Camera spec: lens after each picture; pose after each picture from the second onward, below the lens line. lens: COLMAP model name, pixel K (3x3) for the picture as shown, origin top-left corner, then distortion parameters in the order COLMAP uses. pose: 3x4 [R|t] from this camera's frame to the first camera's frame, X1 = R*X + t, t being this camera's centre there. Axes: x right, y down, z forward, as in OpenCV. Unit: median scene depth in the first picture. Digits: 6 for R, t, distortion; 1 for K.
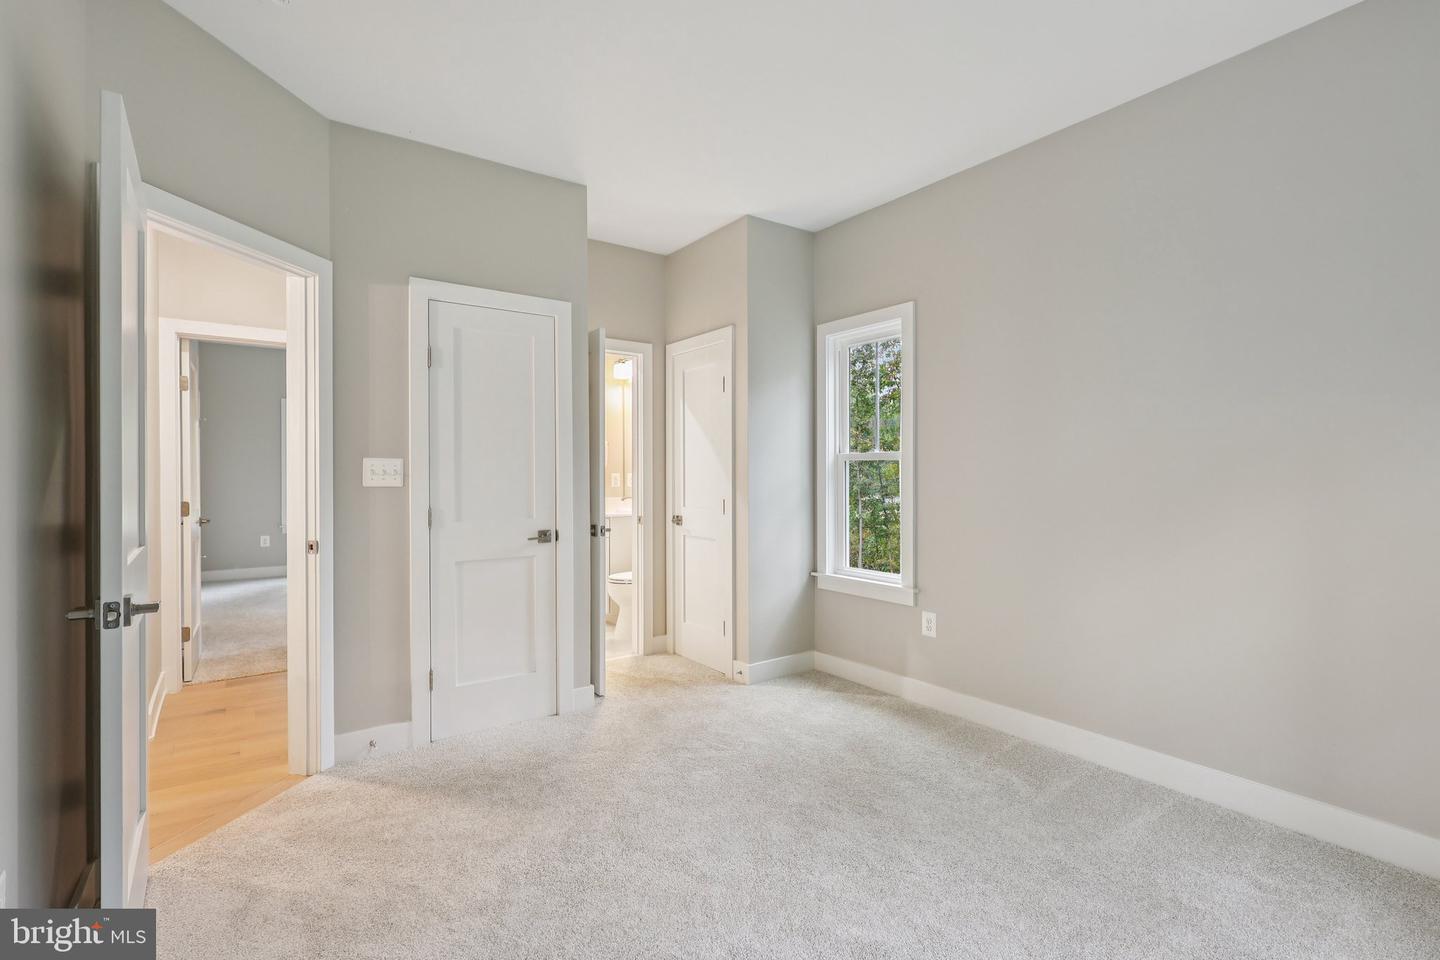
lens RADIAL K [[669.0, 0, 715.7], [0, 669.0, 477.1], [0, 0, 1]] dist [0.007835, 0.000267]
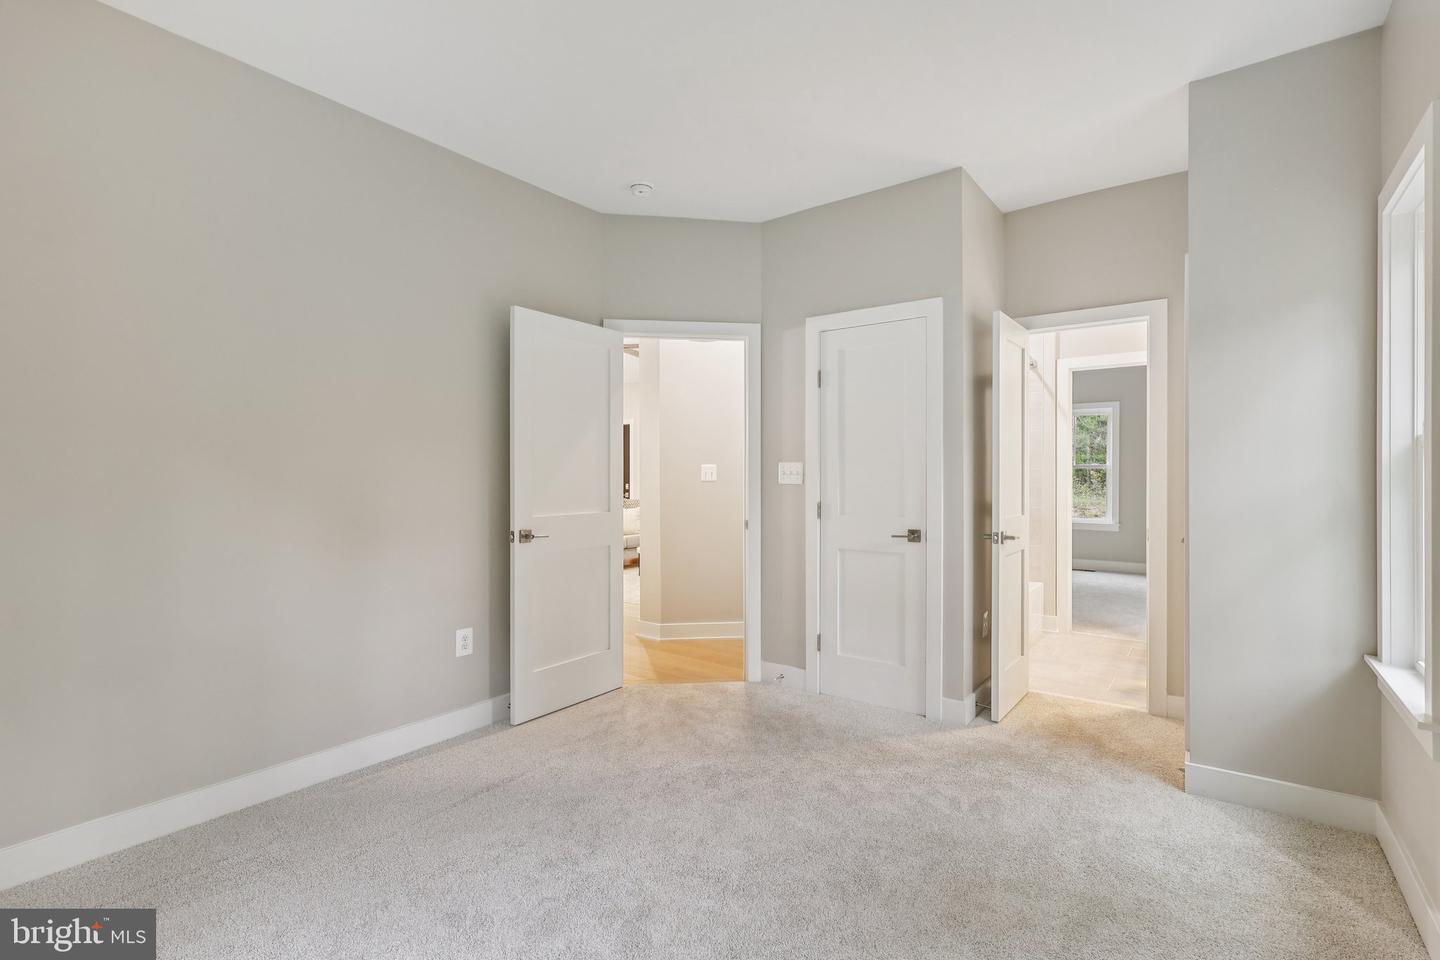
lens RADIAL K [[669.0, 0, 732.2], [0, 669.0, 481.3], [0, 0, 1]] dist [0.007835, 0.000267]
pose [[0.313297, 0.007645, -0.949624, 0.689216], [-0.002604, 0.999971, 0.007191, -0.000284], [0.949652, 0.000220, 0.313308, 0.468586]]
